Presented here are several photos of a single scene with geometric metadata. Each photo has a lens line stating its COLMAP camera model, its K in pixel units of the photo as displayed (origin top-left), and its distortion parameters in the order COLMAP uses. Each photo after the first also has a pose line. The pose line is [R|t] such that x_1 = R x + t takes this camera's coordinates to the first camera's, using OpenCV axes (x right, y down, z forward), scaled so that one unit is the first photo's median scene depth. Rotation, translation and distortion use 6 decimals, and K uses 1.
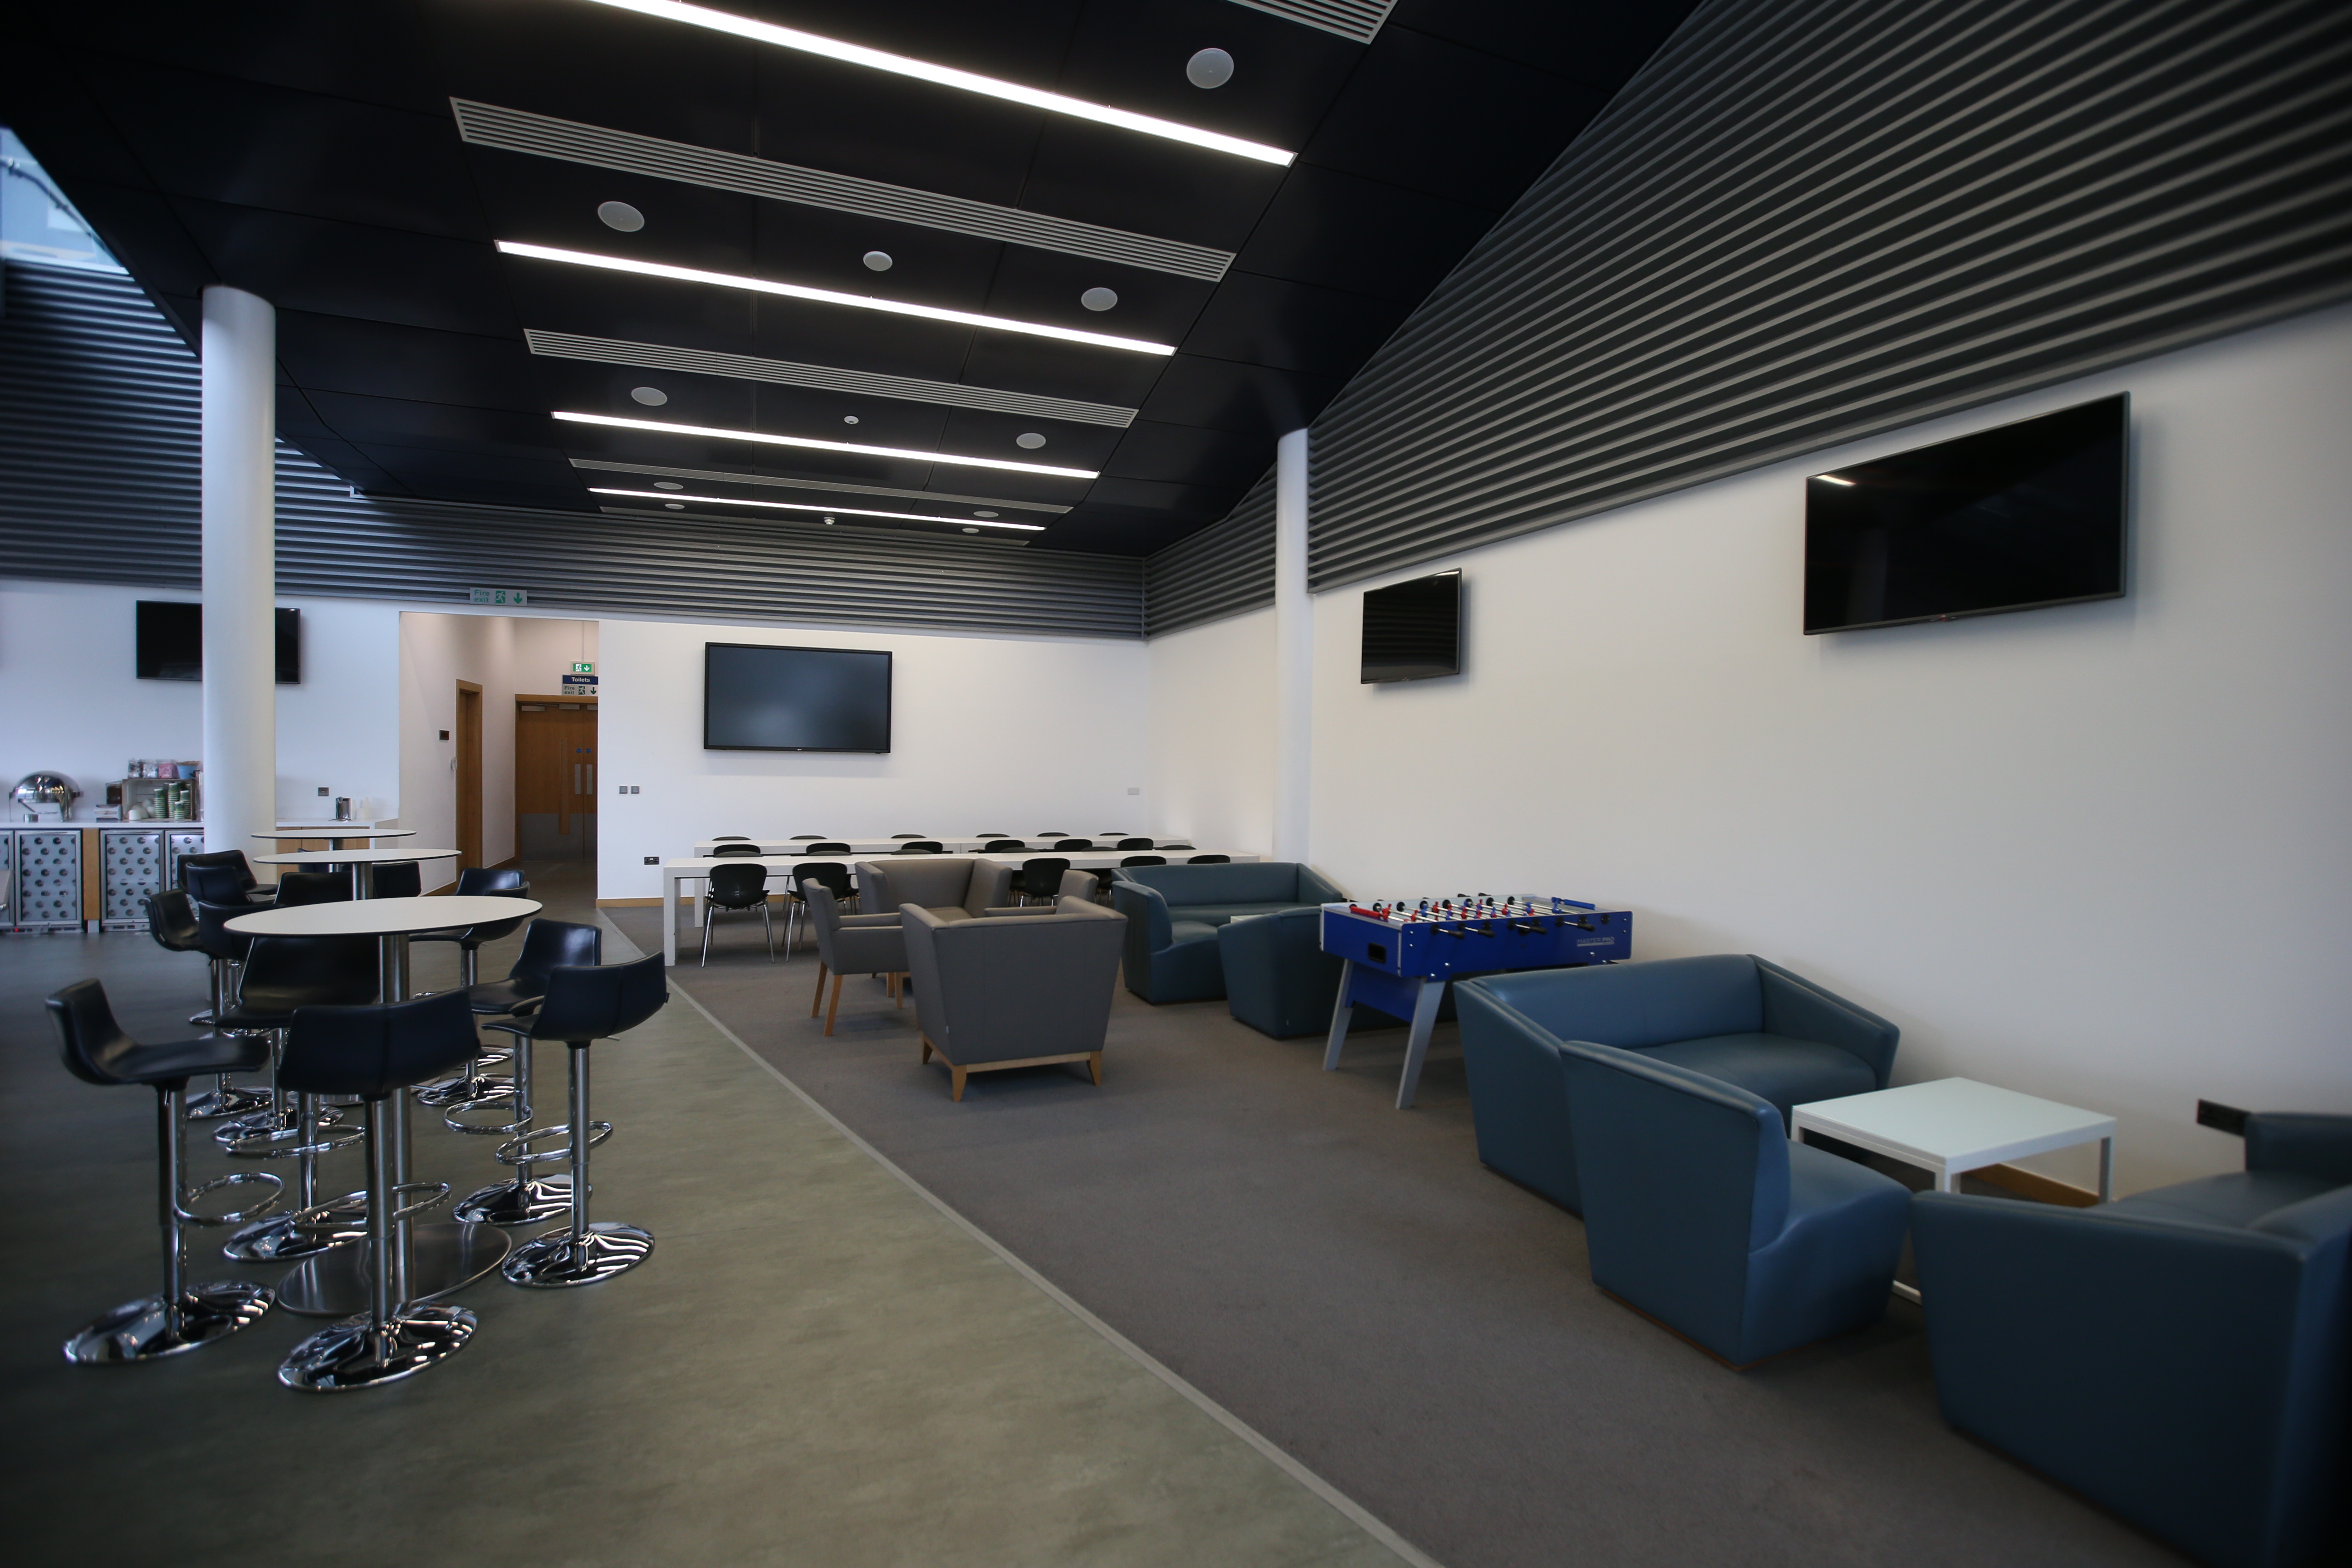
lens RADIAL K [[1070.8, 0, 1176.0], [0, 1070.8, 784.0], [0, 0, 1]] dist [-0.047554, 0.012807]
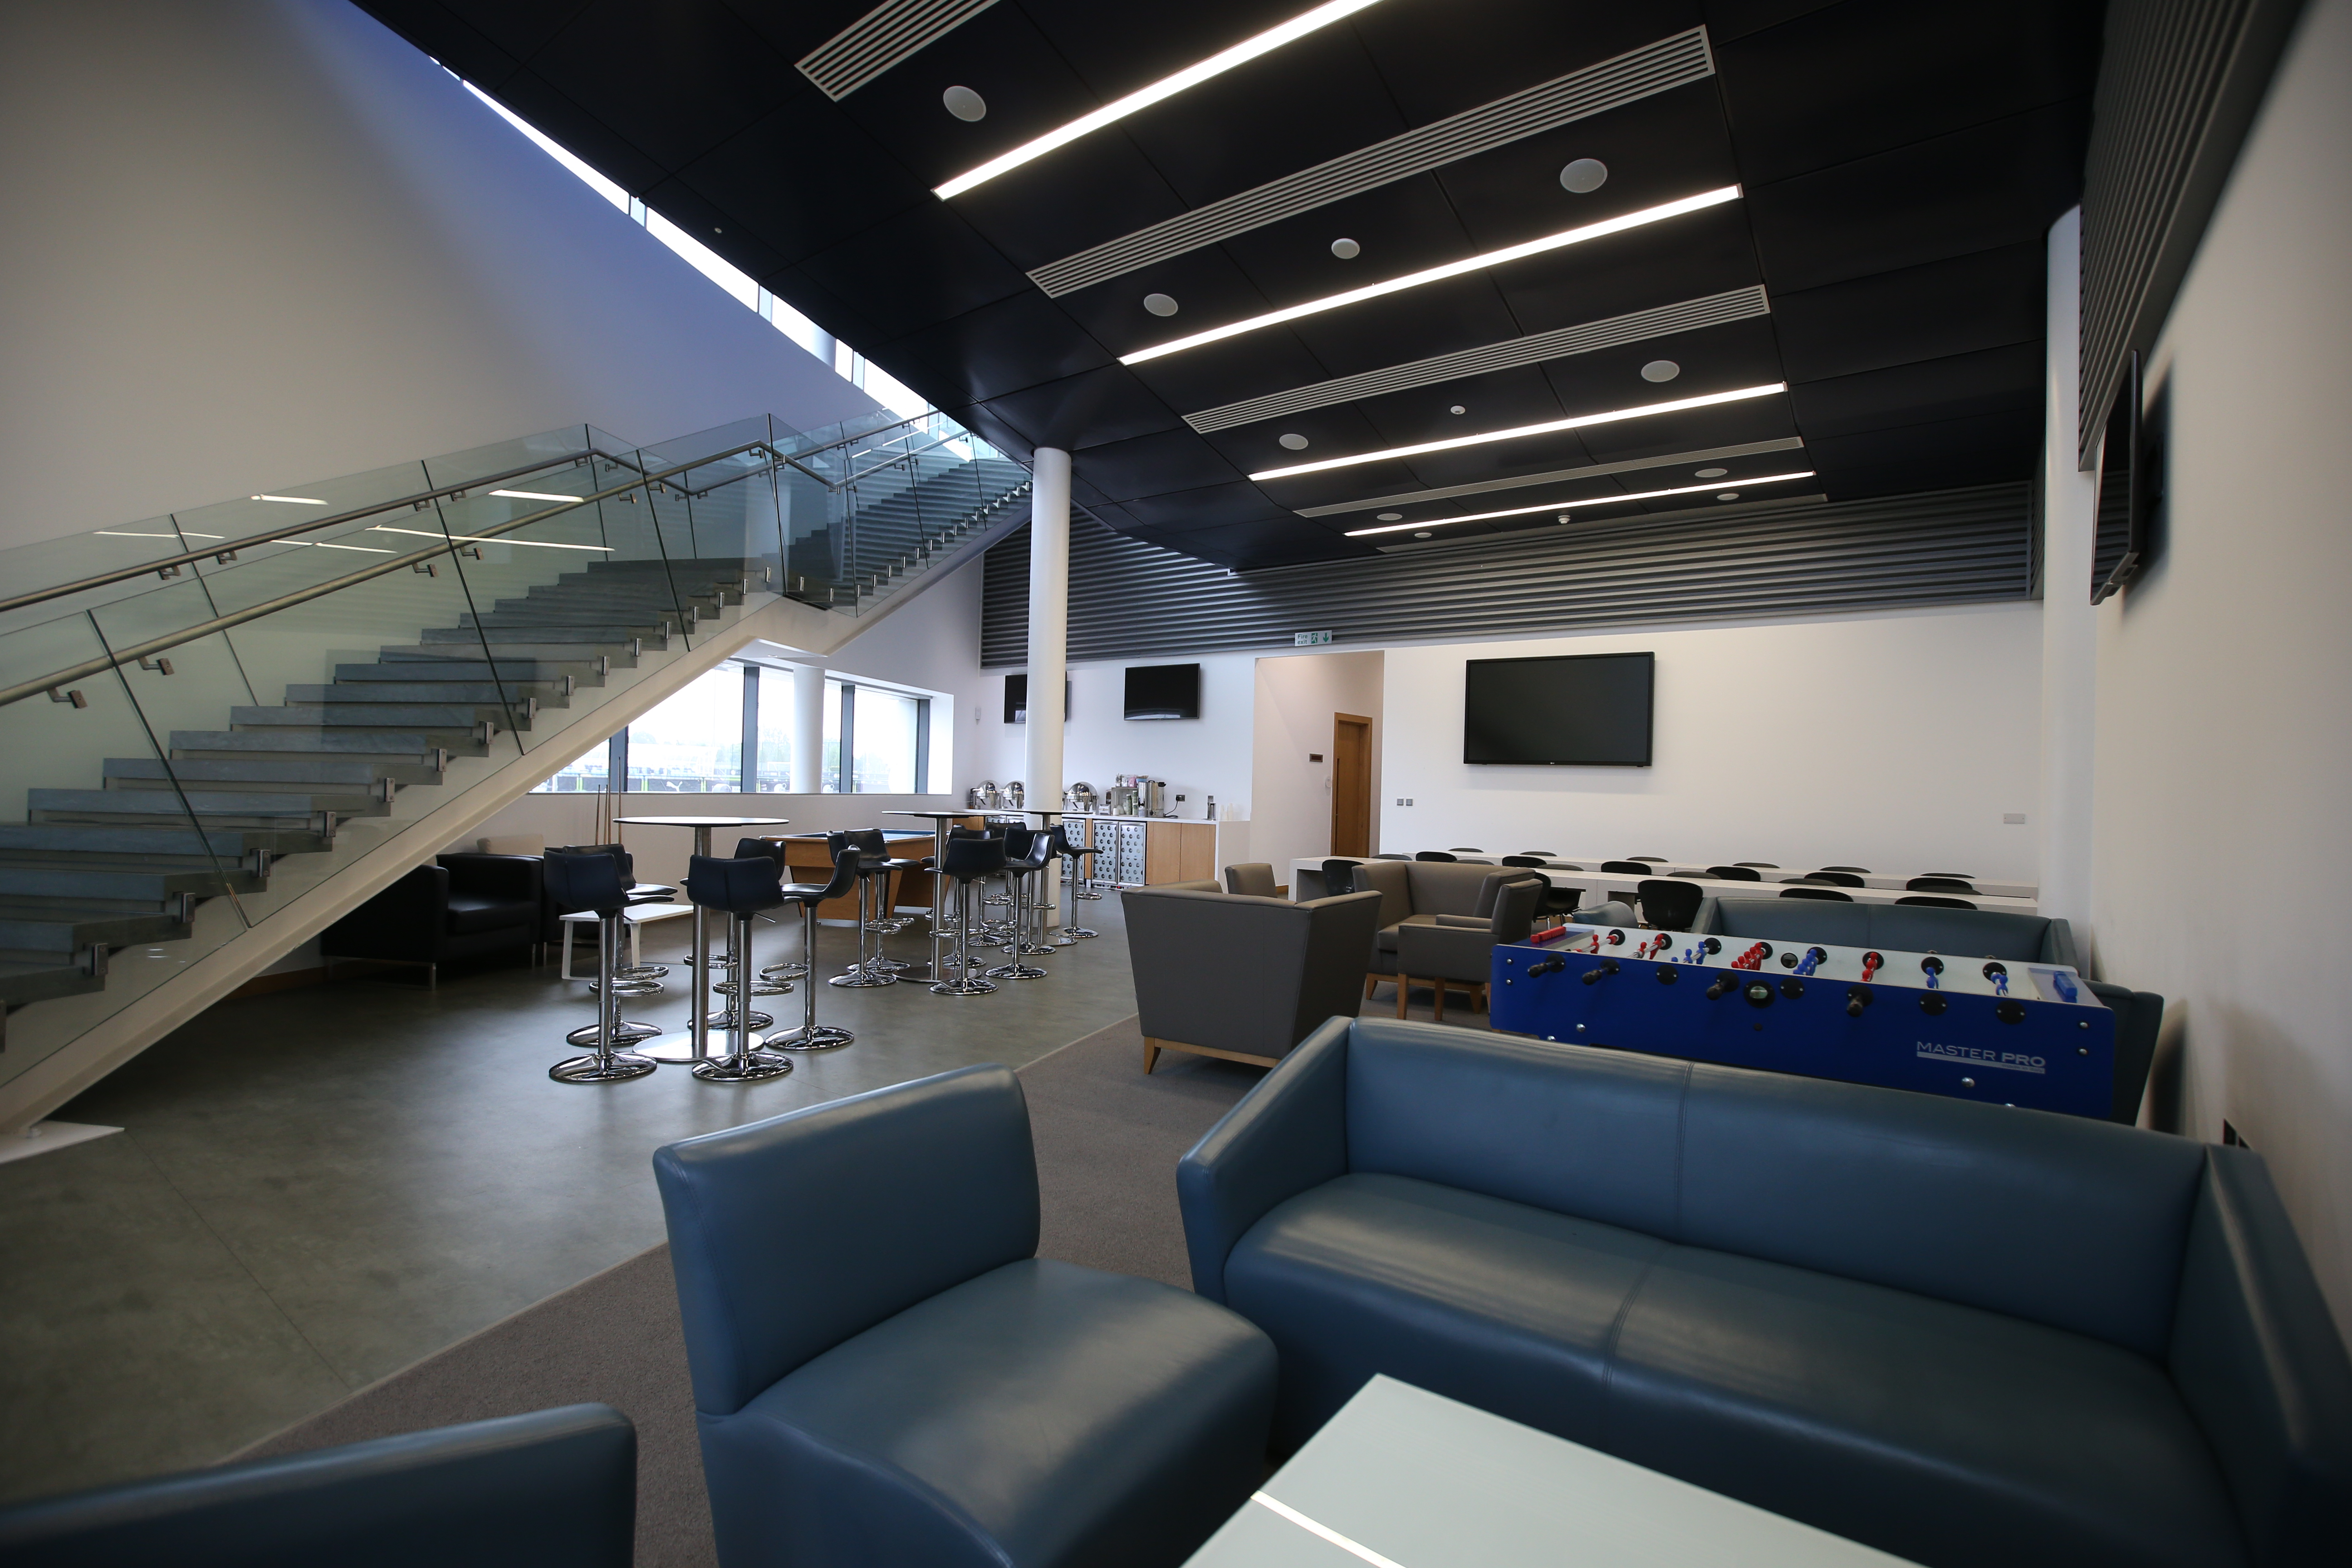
lens RADIAL K [[1070.8, 0, 1176.0], [0, 1070.8, 784.0], [0, 0, 1]] dist [-0.047554, 0.012807]
pose [[0.525483, -0.004977, -0.850789, 0.307707], [-0.034168, 0.999053, -0.026948, 0.025556], [0.850118, 0.043231, 0.524815, 0.235373]]
